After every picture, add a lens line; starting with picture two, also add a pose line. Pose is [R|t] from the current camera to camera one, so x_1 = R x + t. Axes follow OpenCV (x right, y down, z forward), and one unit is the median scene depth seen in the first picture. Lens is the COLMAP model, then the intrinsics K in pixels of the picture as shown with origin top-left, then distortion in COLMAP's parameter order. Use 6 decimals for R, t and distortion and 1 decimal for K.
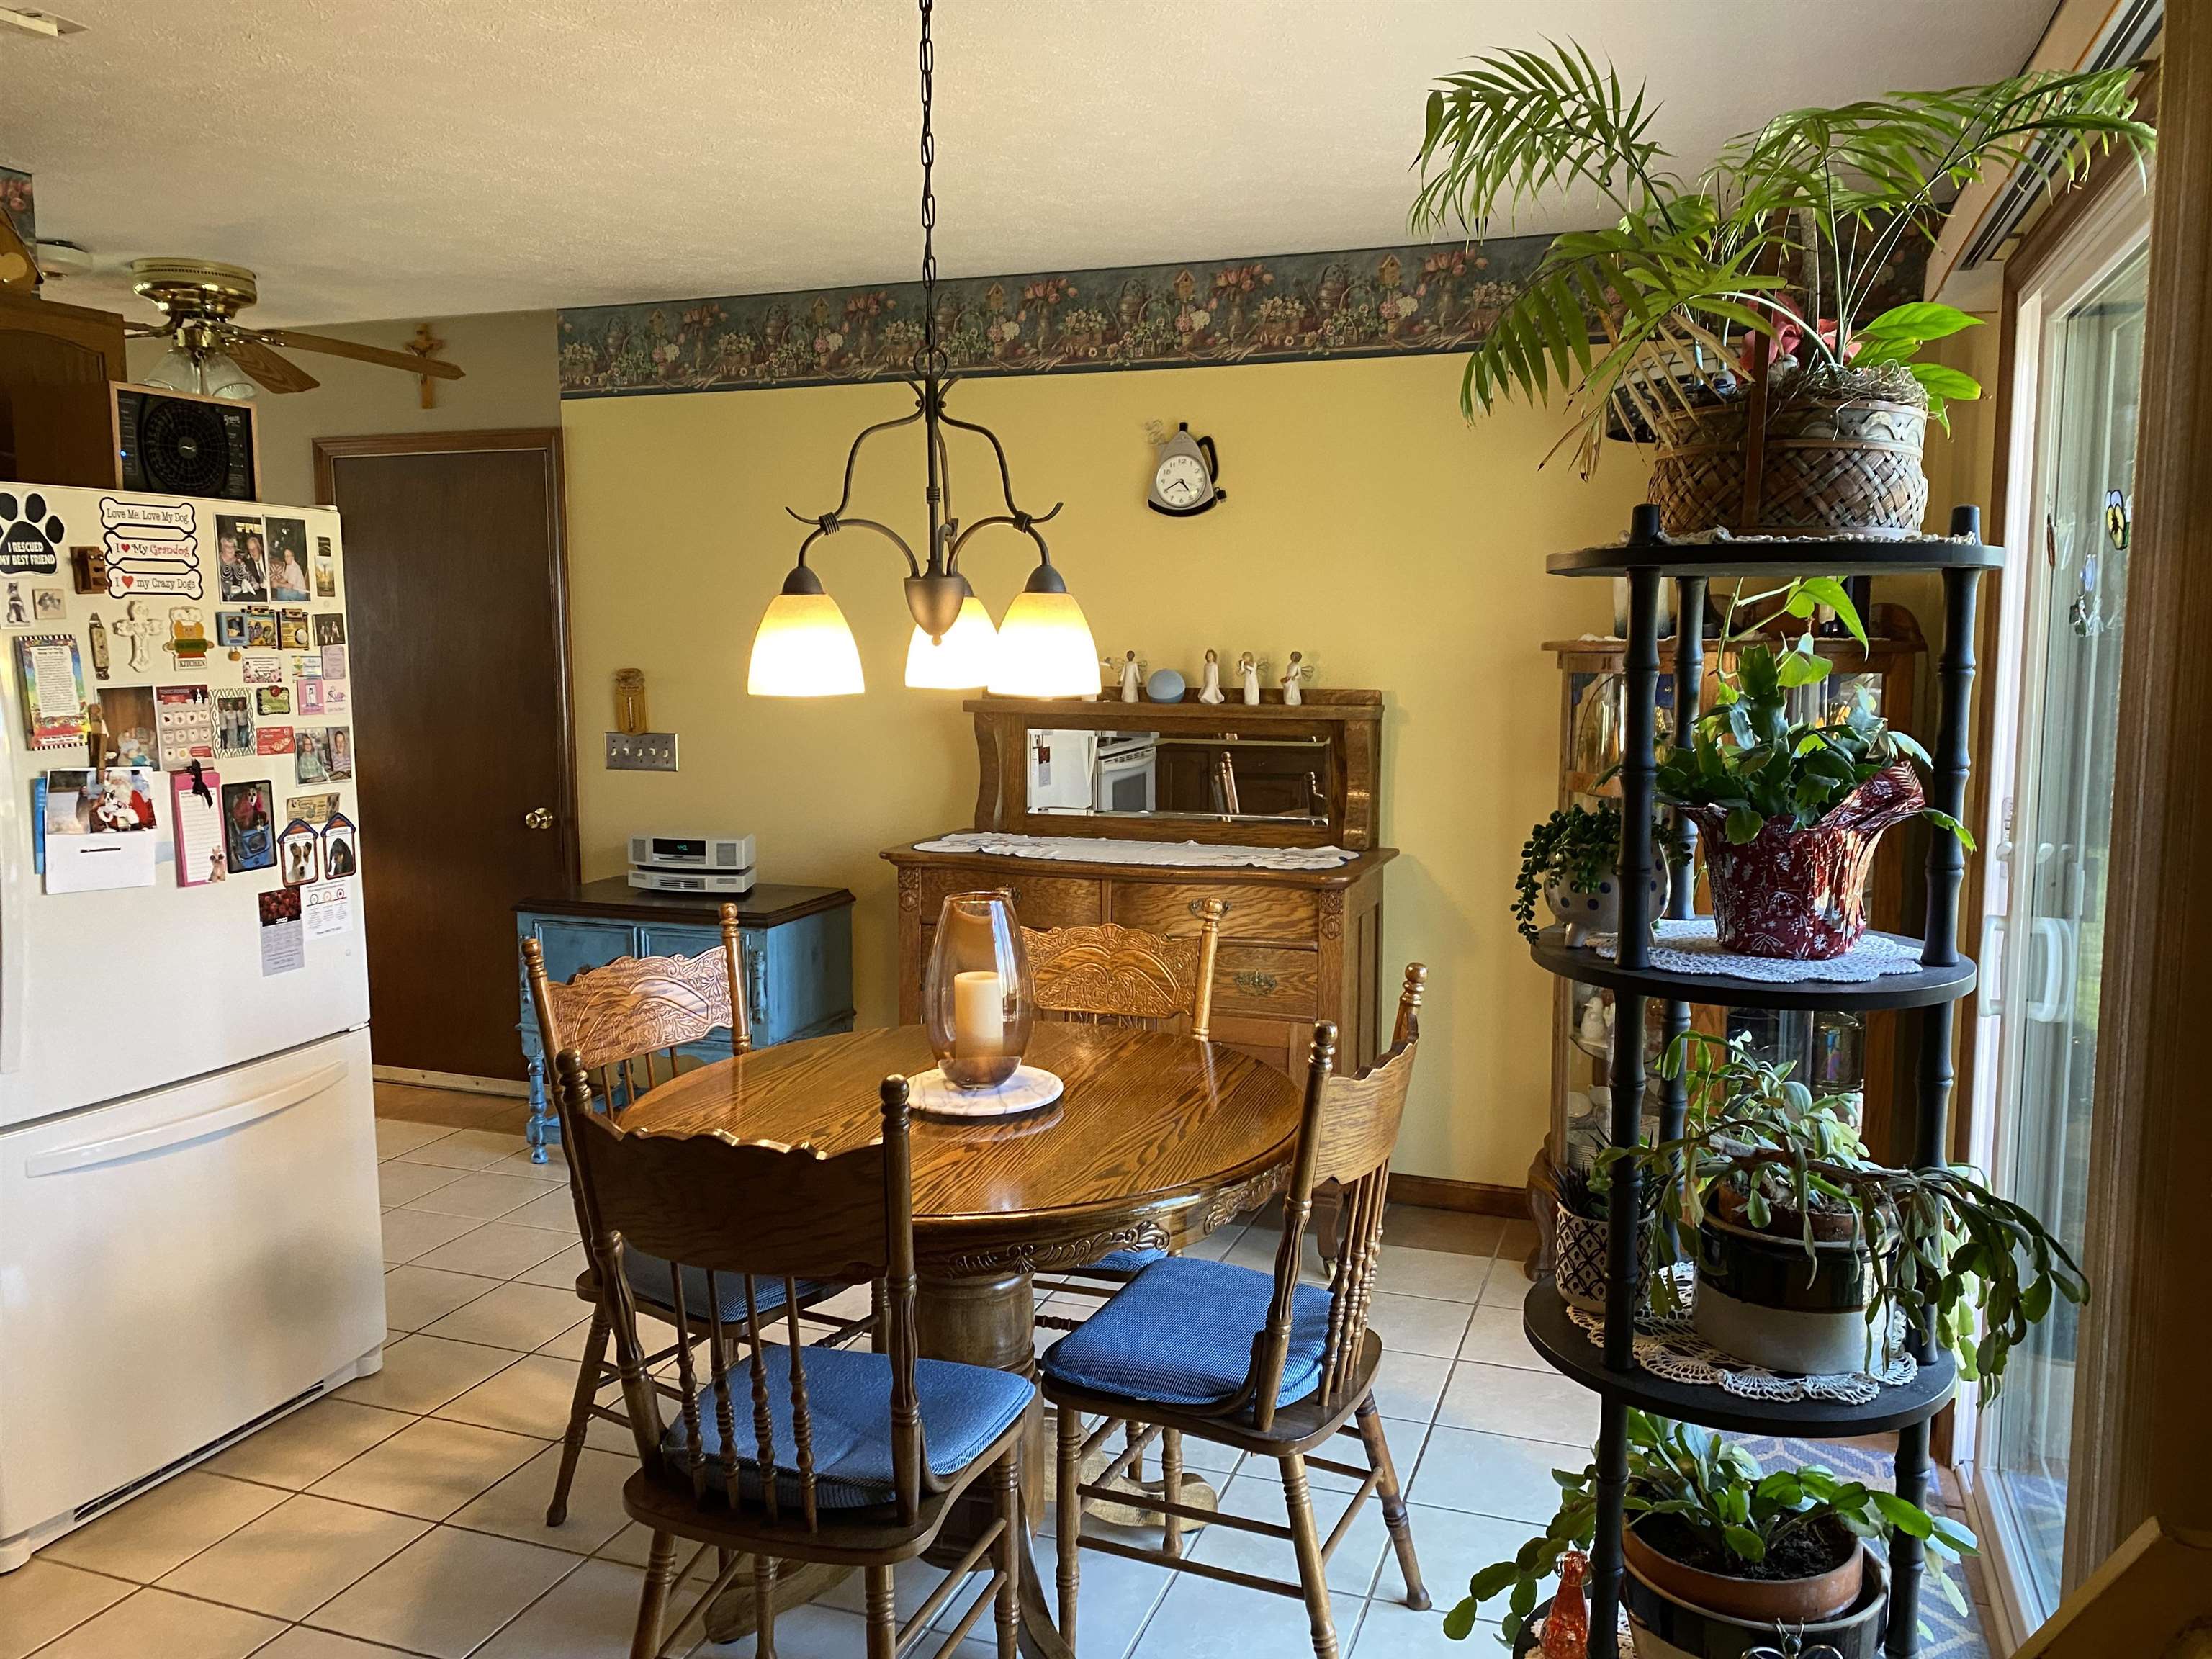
lens RADIAL K [[1703.4, 0, 1104.5], [0, 1703.4, 830.5], [0, 0, 1]] dist [-0.006212, -0.002713]
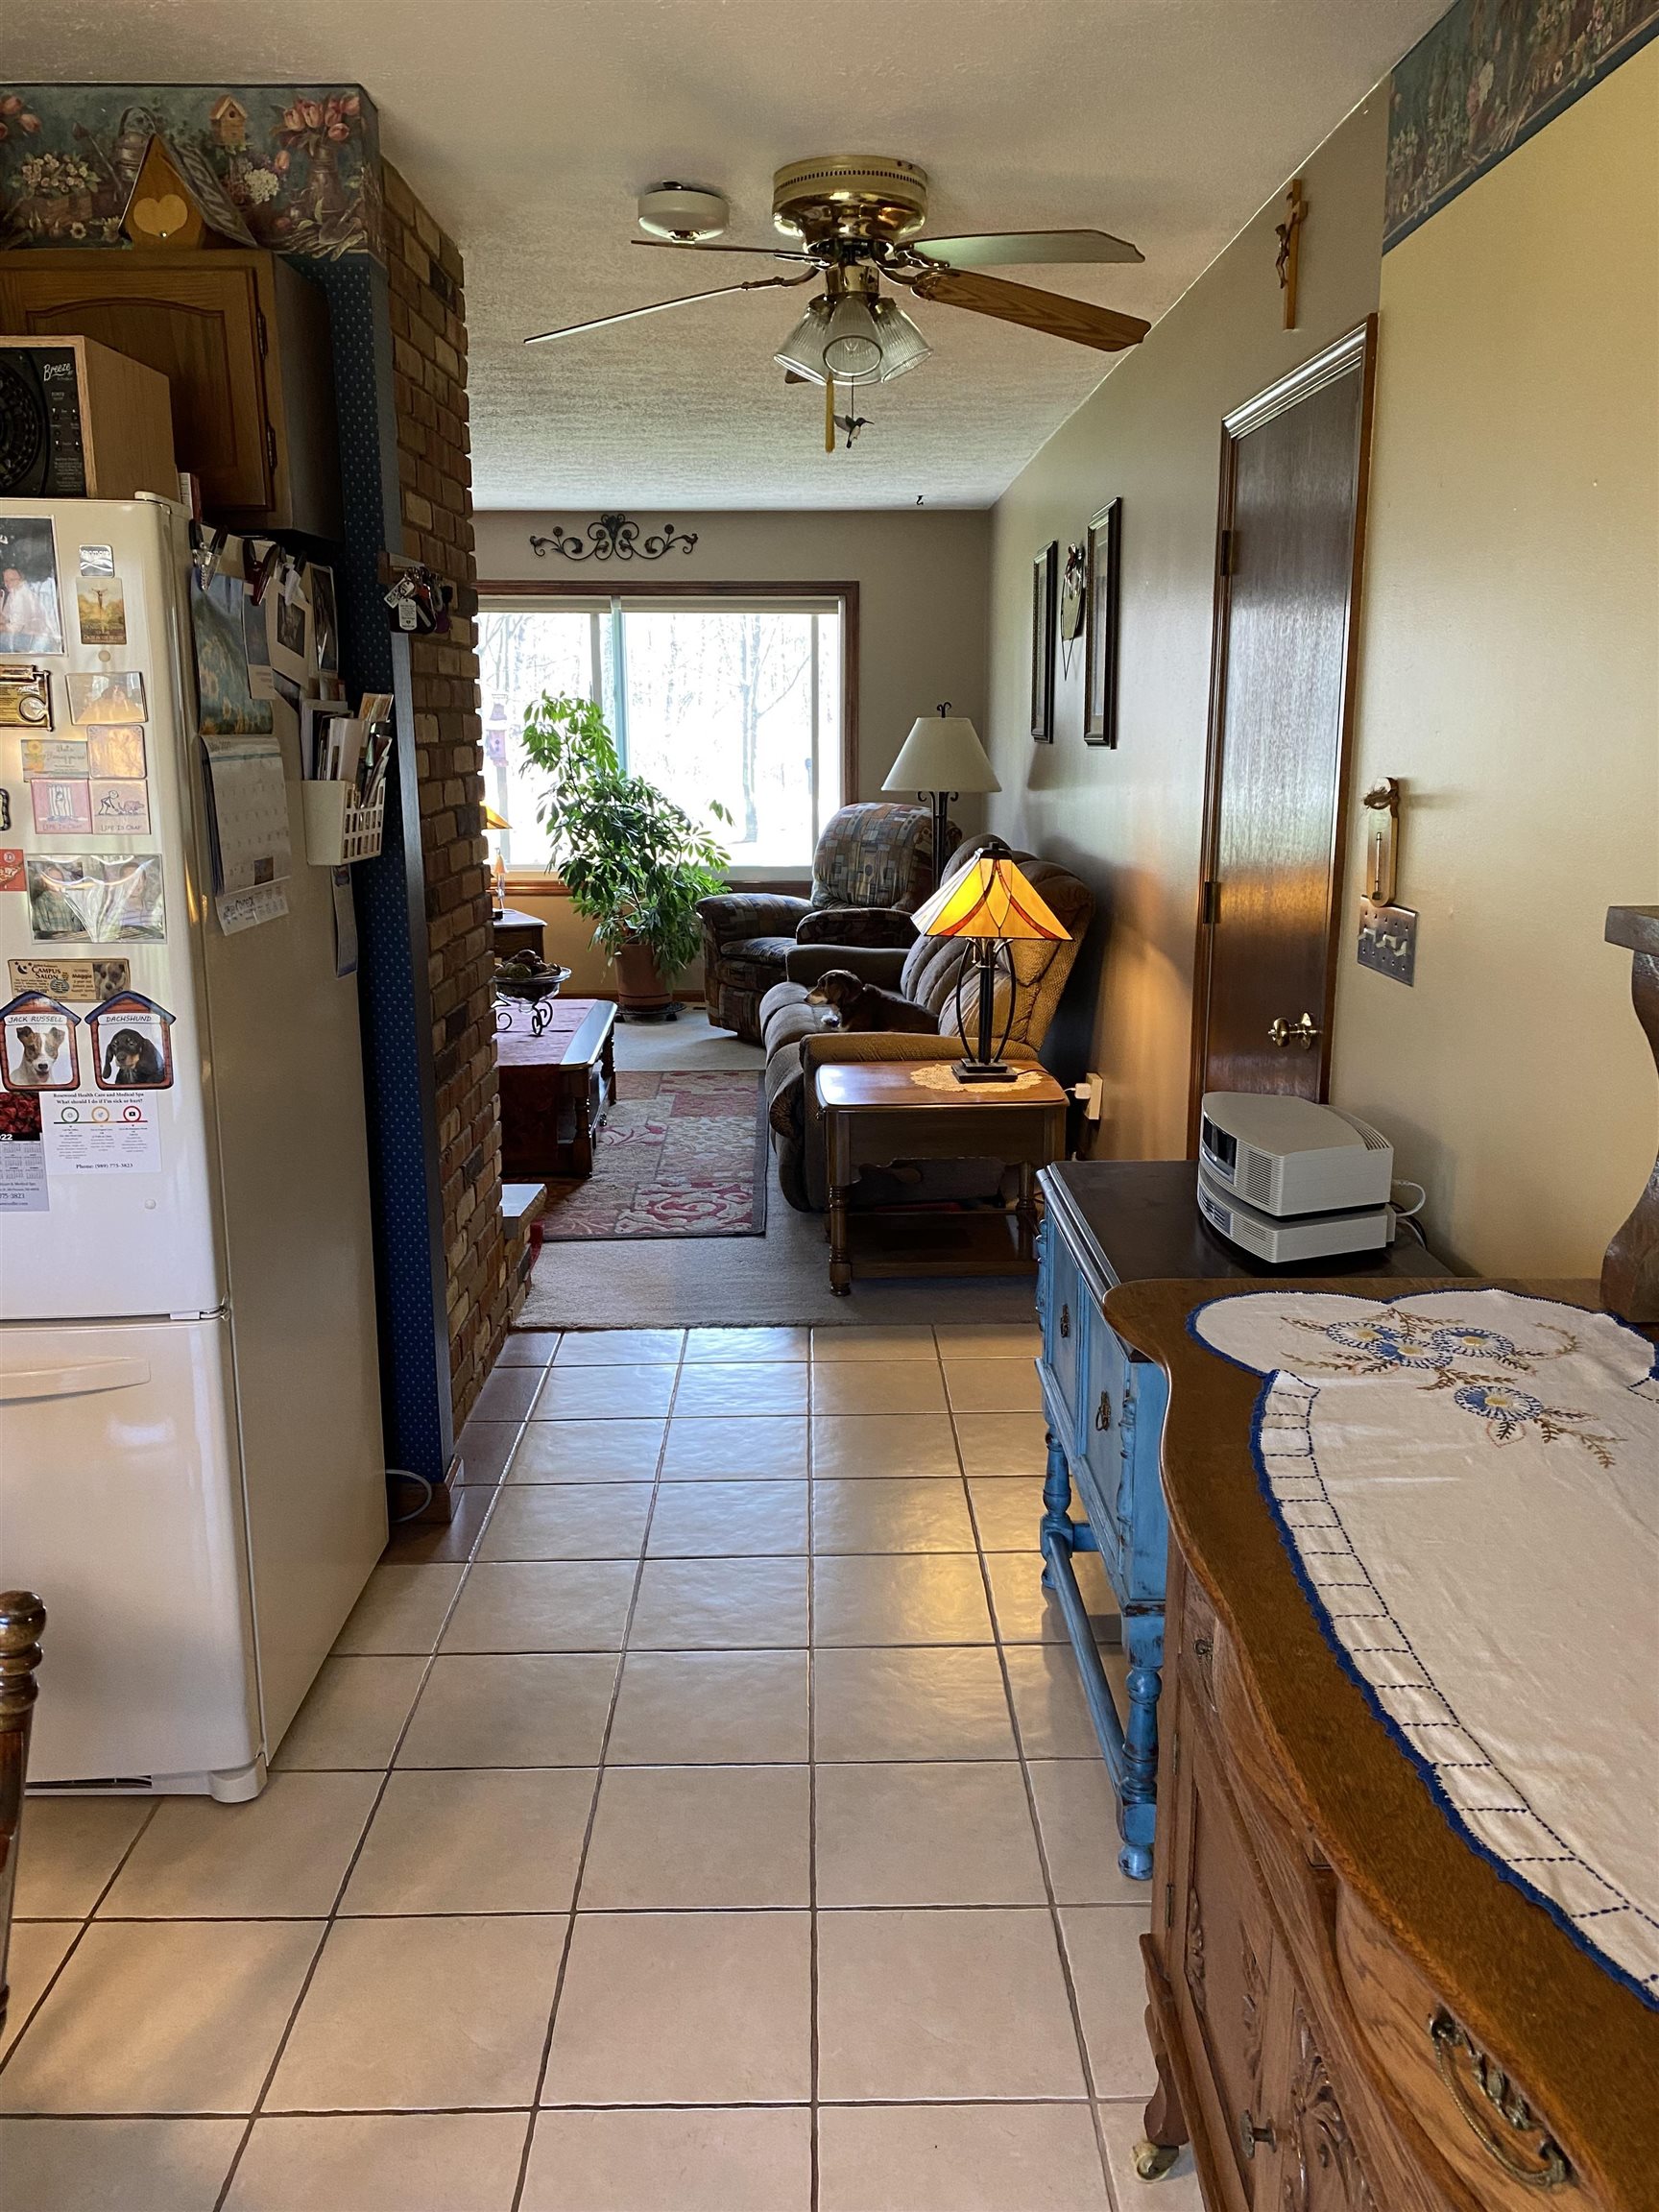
lens RADIAL K [[1703.4, 0, 827.1], [0, 1703.4, 1090.1], [0, 0, 1]] dist [-0.006212, -0.002713]
pose [[0.345611, 0.203290, -0.916093, 0.237520], [-0.110269, 0.978286, 0.175491, -0.116685], [0.931876, 0.040365, 0.360523, 1.031737]]
